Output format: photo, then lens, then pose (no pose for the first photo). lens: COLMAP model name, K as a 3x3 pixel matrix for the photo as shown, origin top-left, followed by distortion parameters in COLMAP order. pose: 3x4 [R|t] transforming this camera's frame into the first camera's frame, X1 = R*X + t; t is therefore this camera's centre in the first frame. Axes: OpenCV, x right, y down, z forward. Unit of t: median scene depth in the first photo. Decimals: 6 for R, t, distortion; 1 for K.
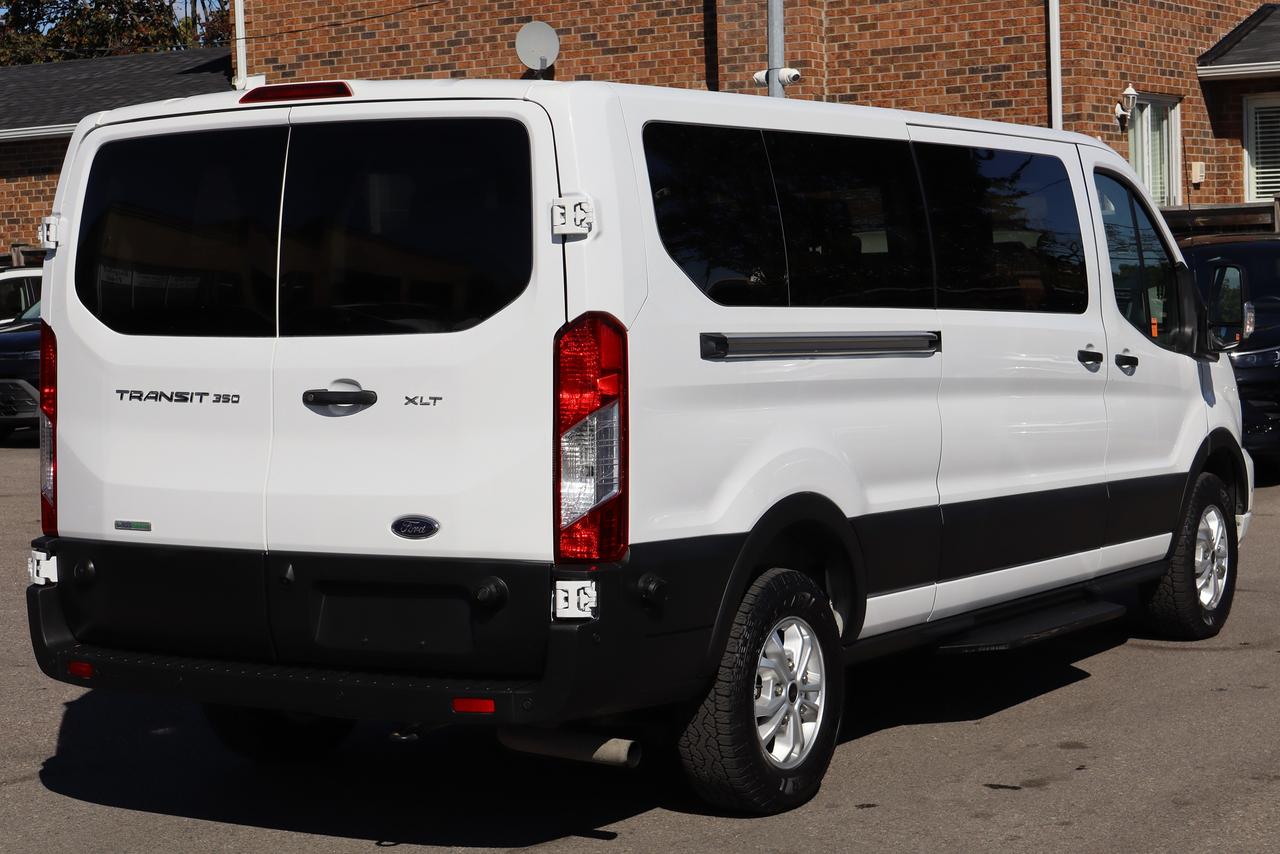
lens RADIAL K [[2532.2, 0, 637.6], [0, 2532.2, 420.0], [0, 0, 1]] dist [0.011184, 0.000000]
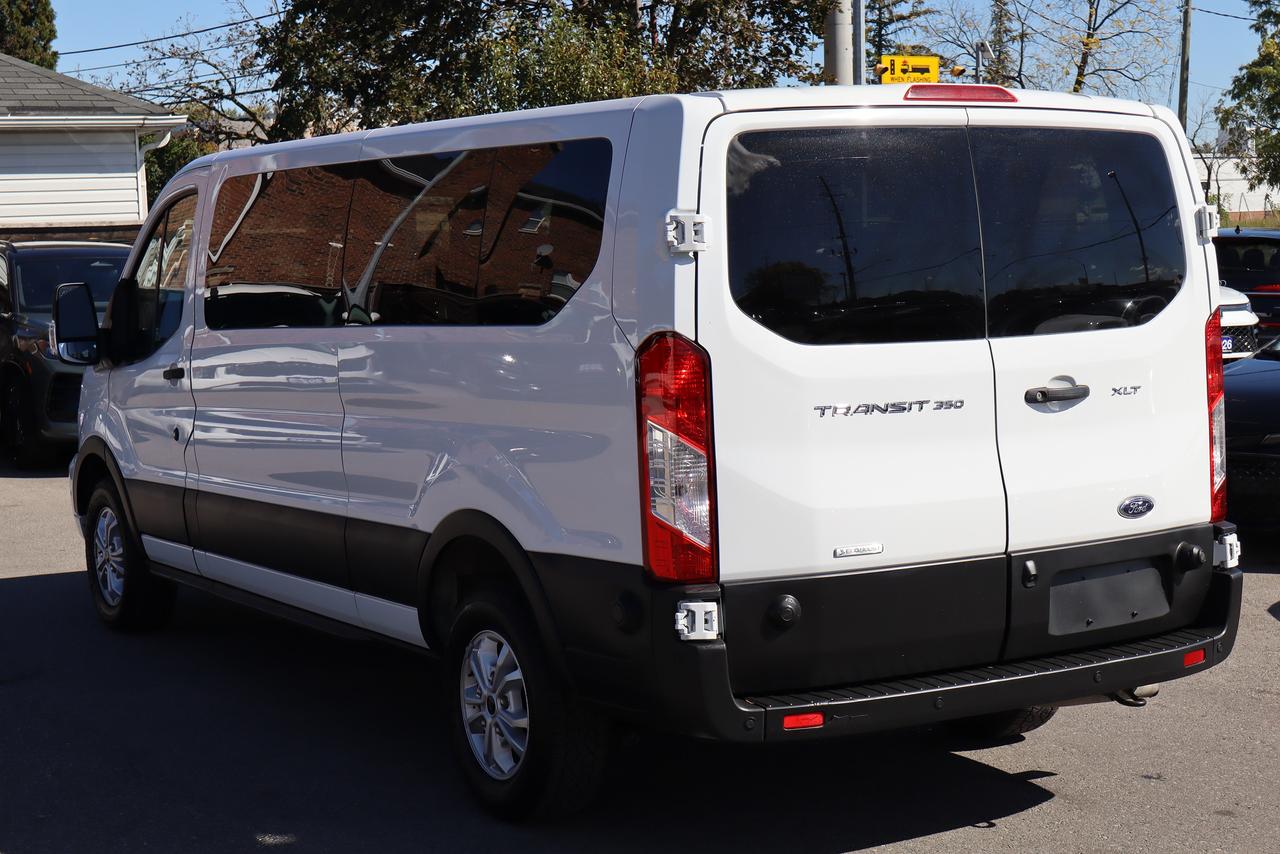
lens RADIAL K [[2191.5, 0, 639.4], [0, 2191.5, 438.3], [0, 0, 1]] dist [-0.039462, 0.000000]
pose [[0.465848, -0.073965, 0.881768, -0.936170], [0.065300, 0.996657, 0.049104, -0.043568], [-0.882452, 0.034704, 0.469121, 0.693089]]
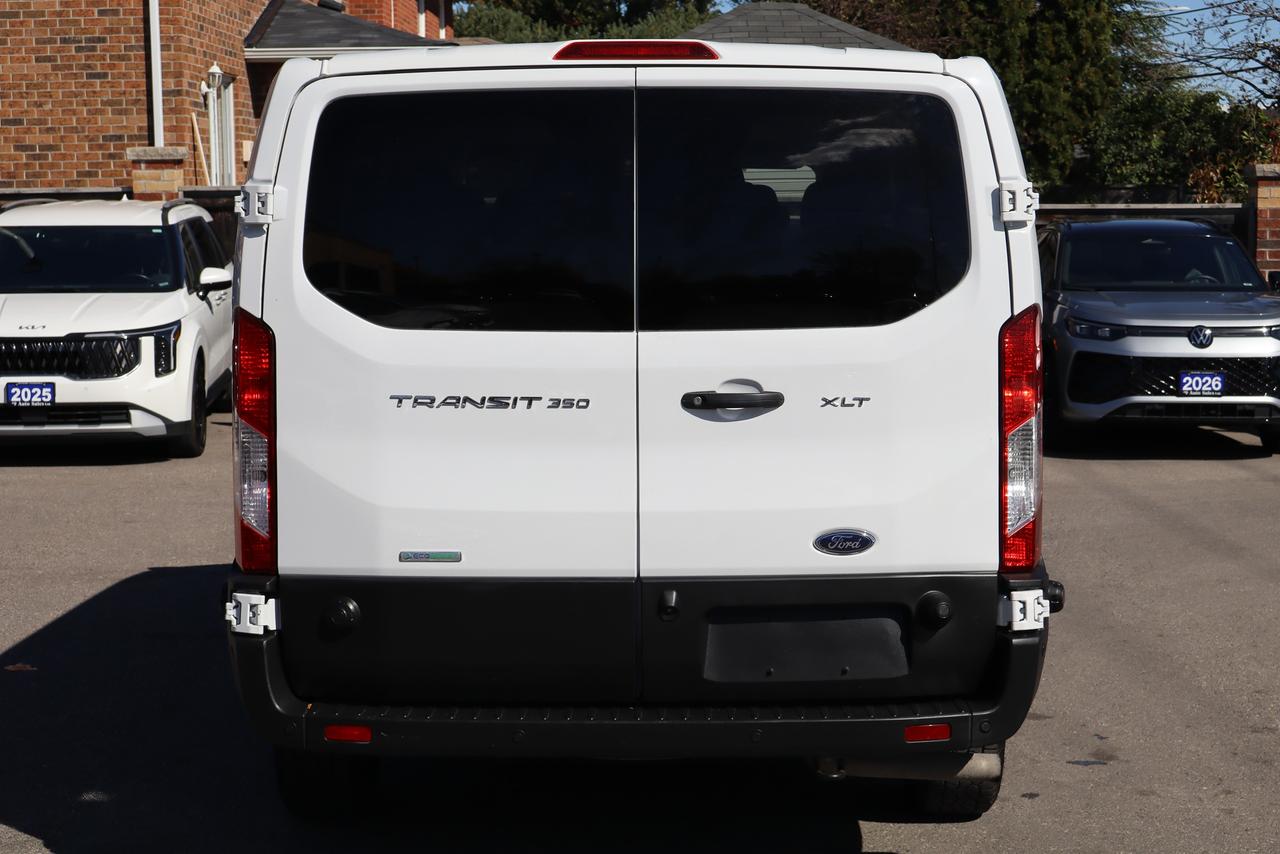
lens RADIAL K [[2397.0, 0, 643.3], [0, 2397.0, 420.9], [0, 0, 1]] dist [0.003348, 0.000000]
pose [[0.853859, -0.025935, 0.519857, -0.549876], [0.017599, 0.999625, 0.020964, -0.018681], [-0.520206, -0.008751, 0.853996, 0.284473]]
